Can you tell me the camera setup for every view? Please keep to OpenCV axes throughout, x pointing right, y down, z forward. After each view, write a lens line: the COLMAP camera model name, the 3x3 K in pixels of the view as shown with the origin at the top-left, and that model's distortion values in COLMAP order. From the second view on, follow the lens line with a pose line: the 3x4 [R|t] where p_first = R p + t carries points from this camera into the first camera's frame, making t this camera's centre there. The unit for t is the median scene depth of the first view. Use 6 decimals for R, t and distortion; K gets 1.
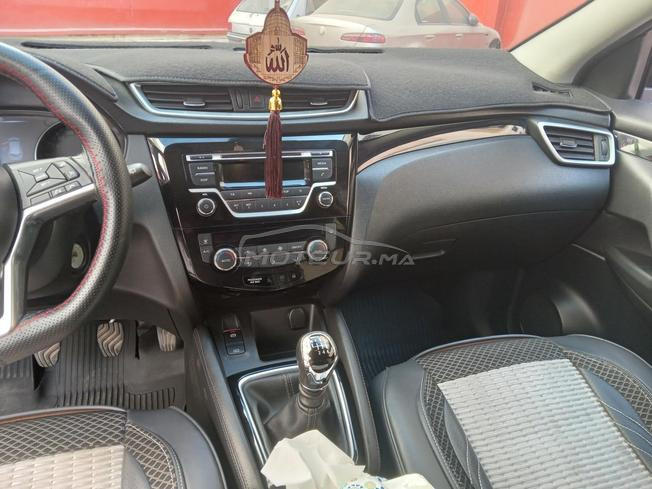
lens RADIAL K [[455.4, 0, 326.0], [0, 455.4, 244.5], [0, 0, 1]] dist [0.008939, -0.056567]
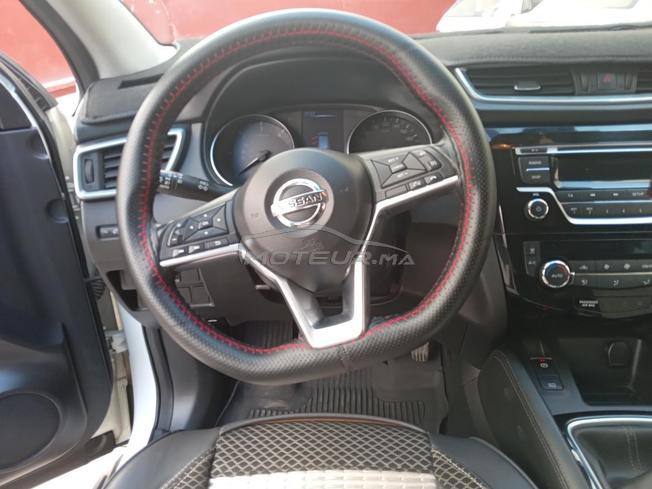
lens RADIAL K [[455.4, 0, 326.0], [0, 455.4, 244.5], [0, 0, 1]] dist [0.008939, -0.056567]
pose [[0.915810, 0.070140, -0.395440, -0.284876], [-0.075650, 0.997133, 0.001662, 0.009721], [0.394423, 0.028393, 0.918490, 0.084758]]
